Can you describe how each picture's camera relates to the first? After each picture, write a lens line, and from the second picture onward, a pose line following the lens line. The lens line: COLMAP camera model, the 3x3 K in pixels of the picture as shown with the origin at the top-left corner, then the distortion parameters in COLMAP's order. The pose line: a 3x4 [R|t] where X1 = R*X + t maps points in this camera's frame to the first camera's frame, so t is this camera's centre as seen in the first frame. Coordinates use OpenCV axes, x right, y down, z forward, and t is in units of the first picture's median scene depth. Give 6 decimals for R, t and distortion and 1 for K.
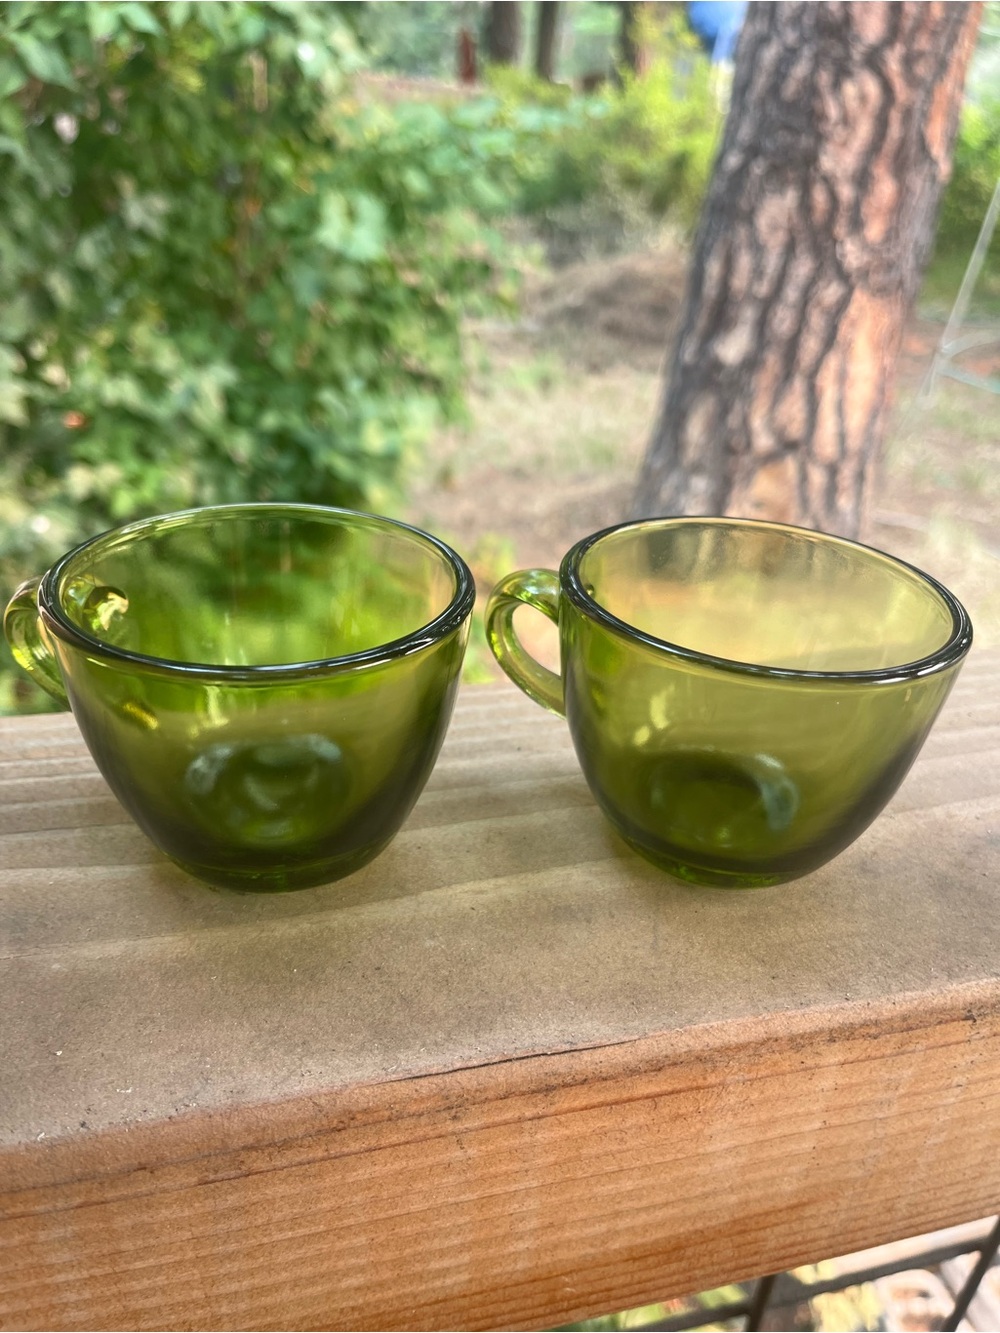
lens RADIAL K [[1028.9, 0, 509.2], [0, 1028.9, 669.1], [0, 0, 1]] dist [0.021707, -0.060238]
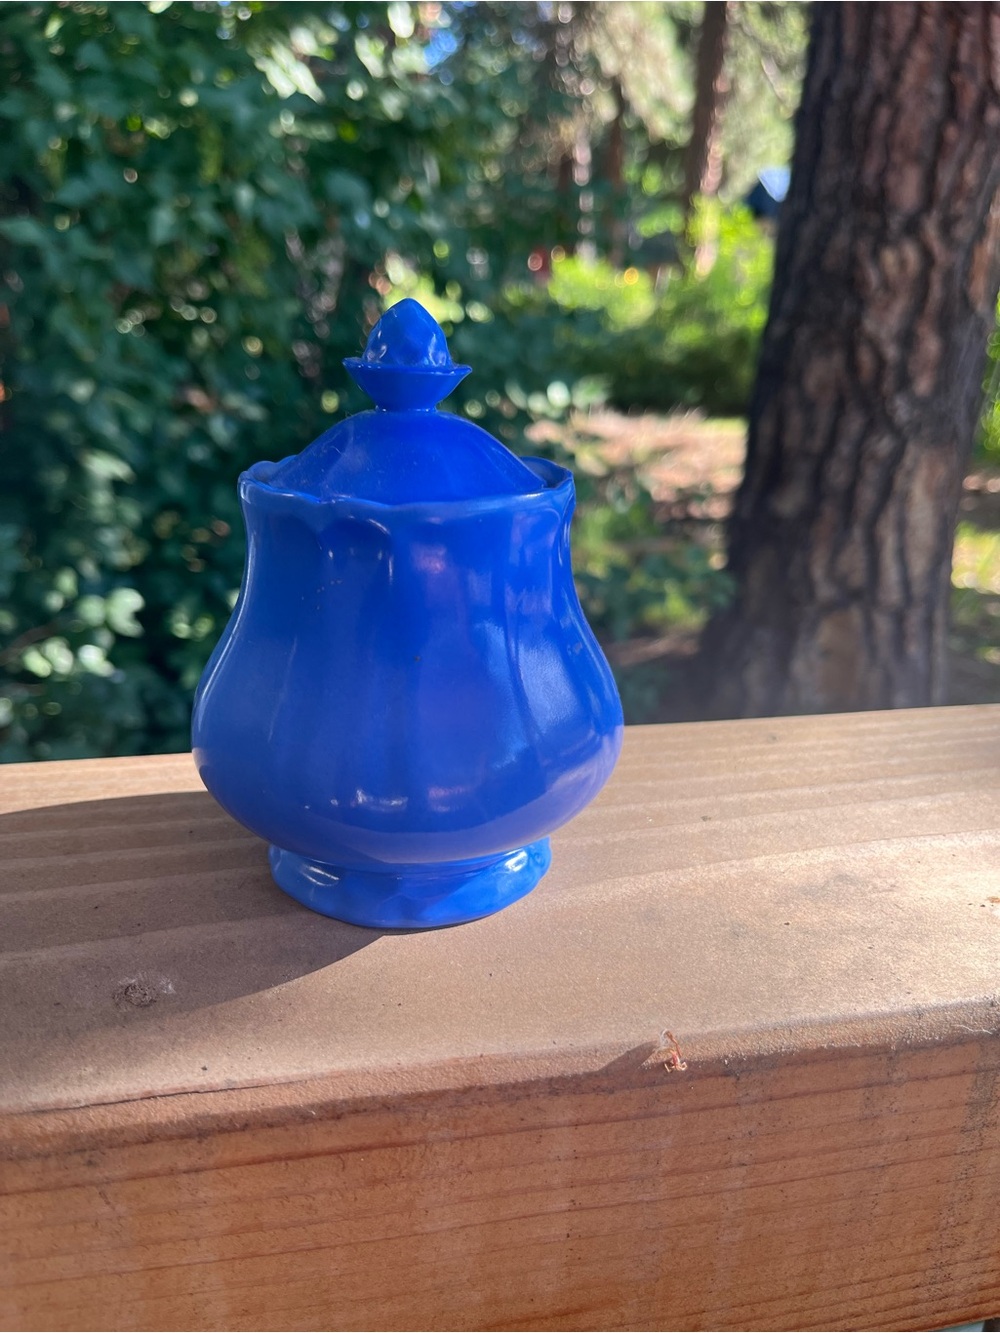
lens RADIAL K [[1028.9, 0, 491.2], [0, 1028.9, 670.0], [0, 0, 1]] dist [0.021707, -0.060238]
pose [[0.996087, -0.024675, -0.084869, 0.303091], [0.011464, 0.988196, -0.152765, 0.122817], [0.087637, 0.151194, 0.984612, 0.071600]]
